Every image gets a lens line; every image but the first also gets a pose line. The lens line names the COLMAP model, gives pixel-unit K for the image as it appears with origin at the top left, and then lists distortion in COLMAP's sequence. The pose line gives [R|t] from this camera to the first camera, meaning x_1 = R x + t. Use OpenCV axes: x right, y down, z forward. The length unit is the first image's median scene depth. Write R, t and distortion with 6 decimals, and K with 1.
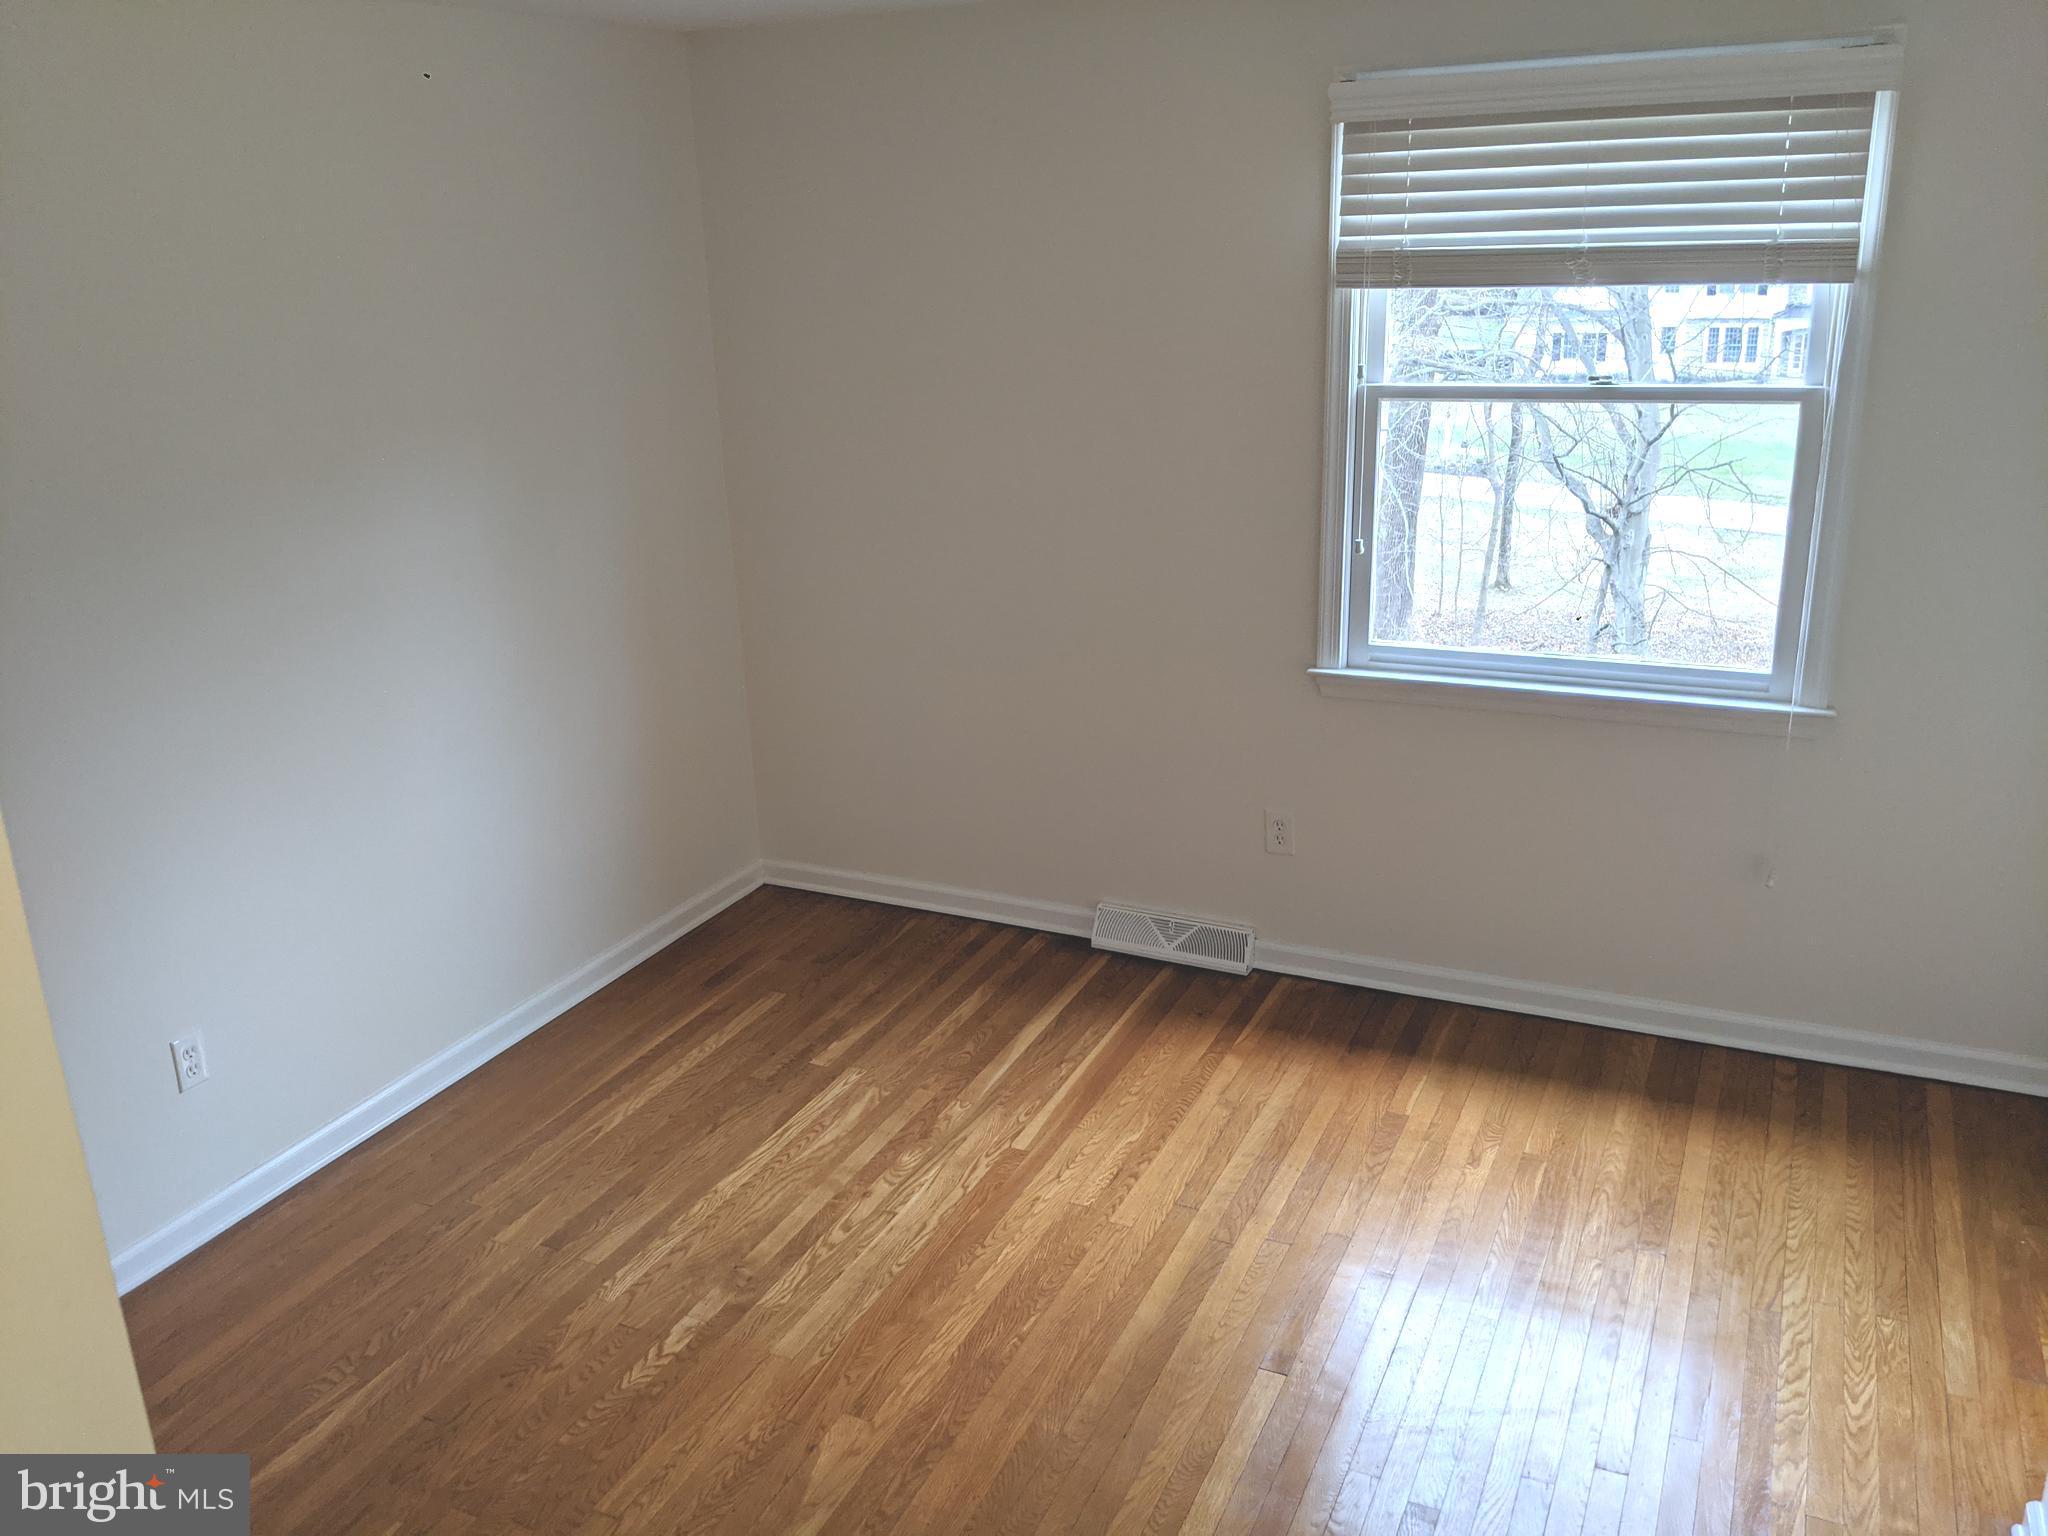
lens RADIAL K [[1656.6, 0, 997.4], [0, 1656.6, 766.0], [0, 0, 1]] dist [0.179532, -0.273522]
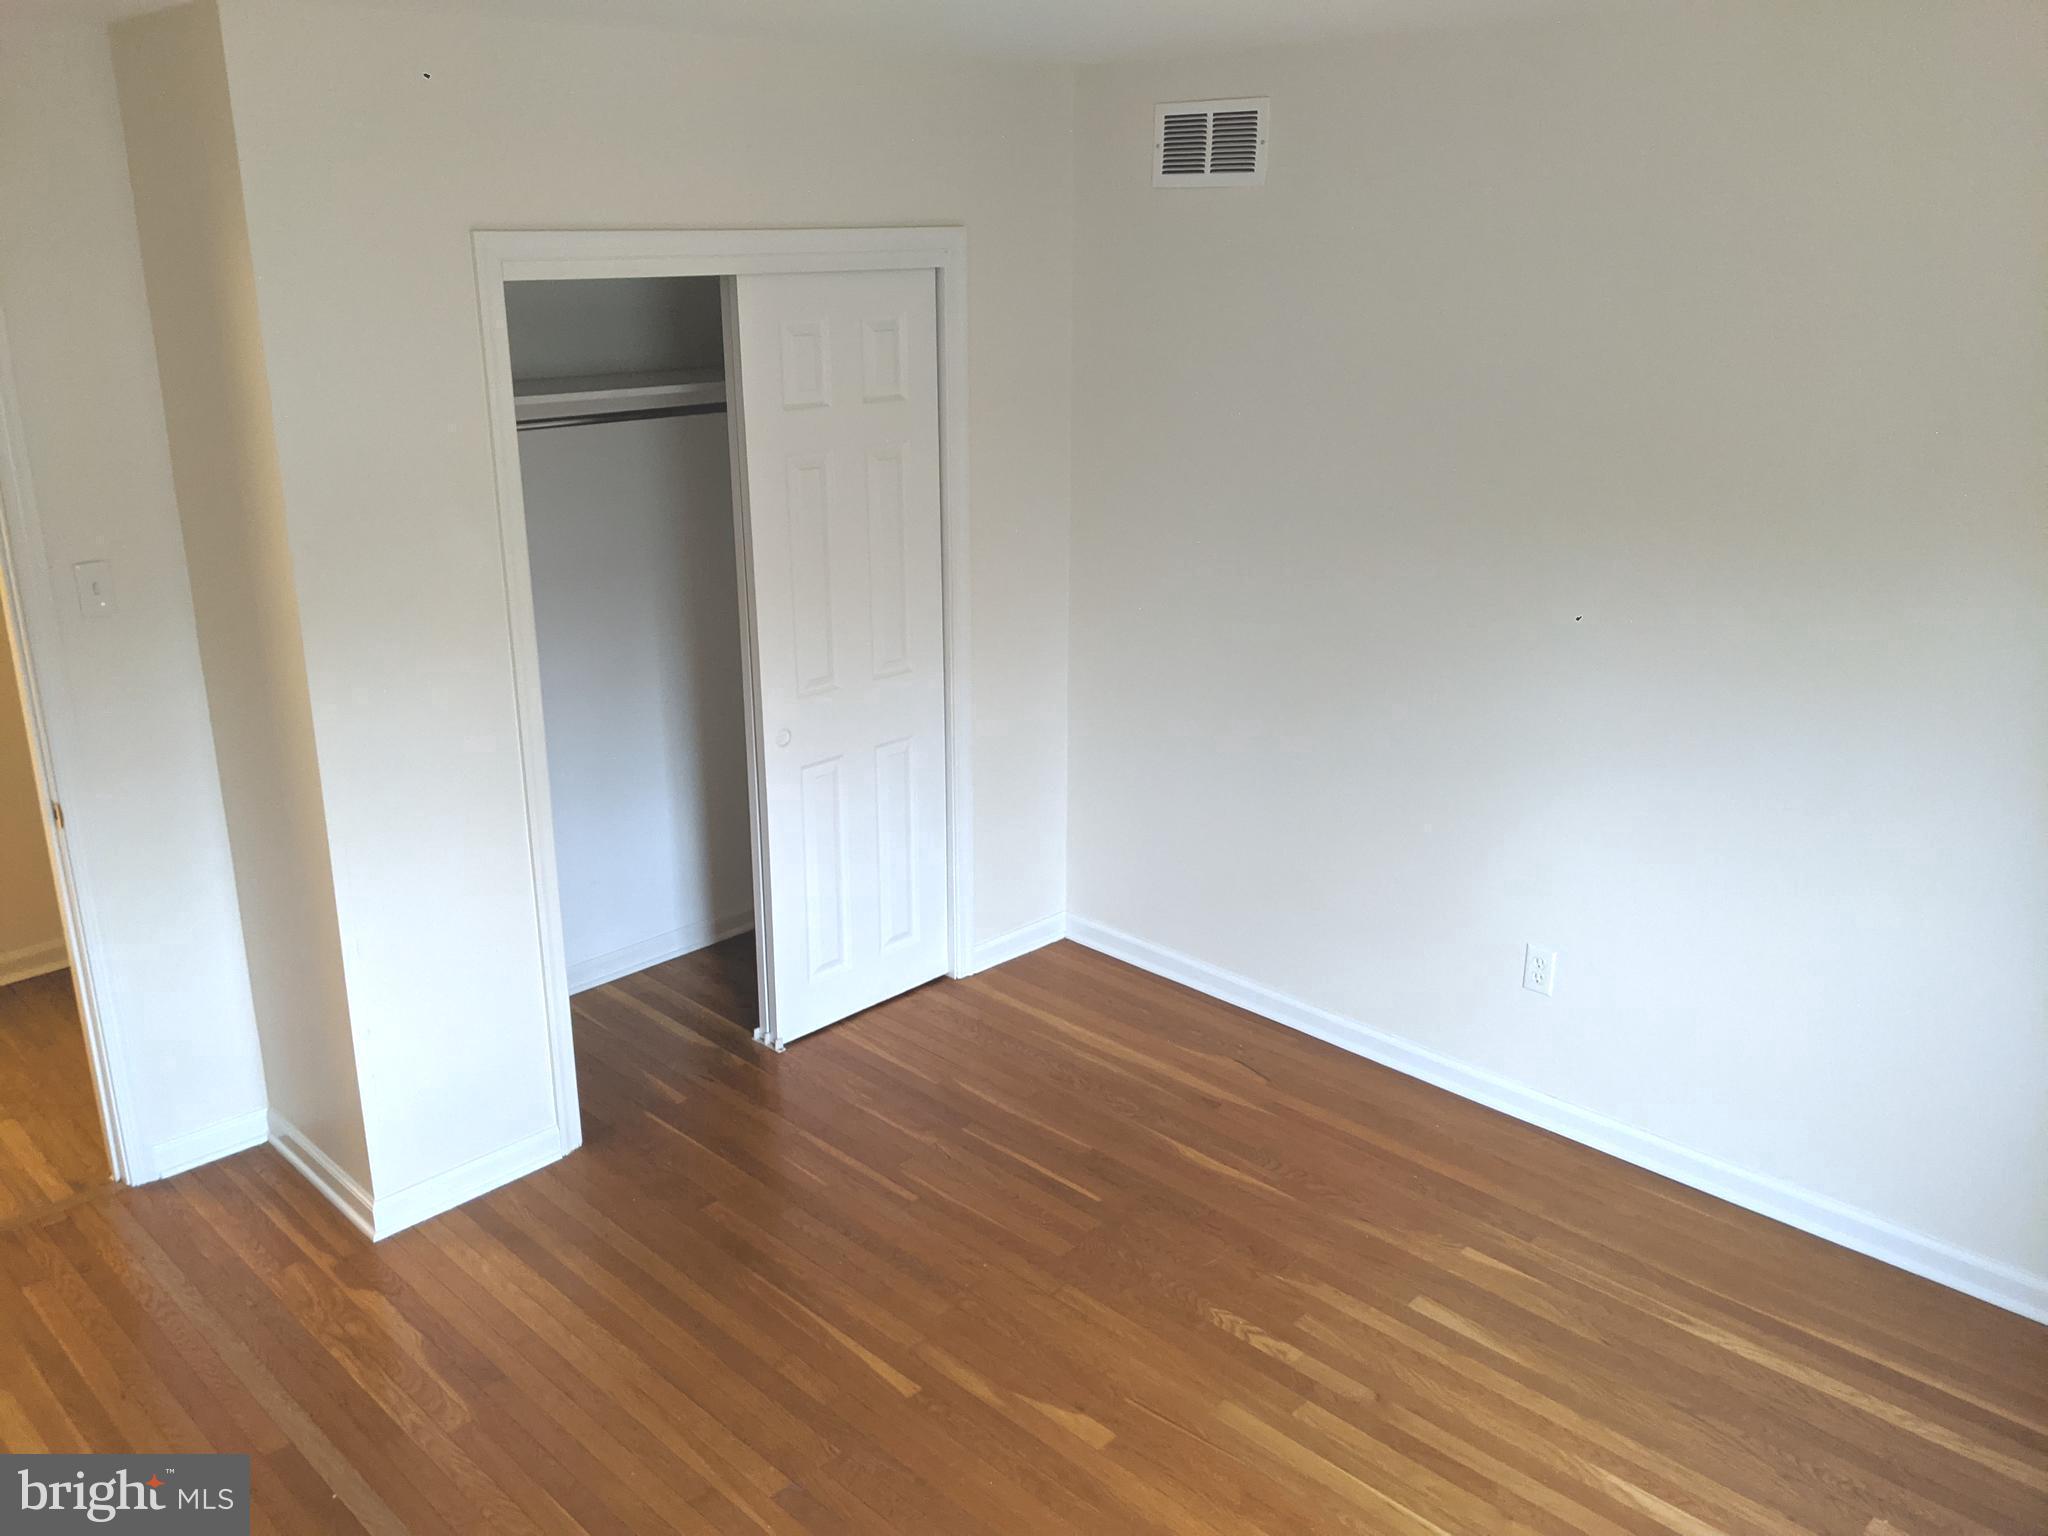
lens RADIAL K [[1656.6, 0, 997.4], [0, 1656.6, 766.0], [0, 0, 1]] dist [0.179532, -0.273522]
pose [[-0.327406, 0.329732, -0.885484, 0.489467], [-0.276566, 0.862652, 0.423489, -0.263283], [0.903502, 0.383548, -0.191244, 0.677090]]
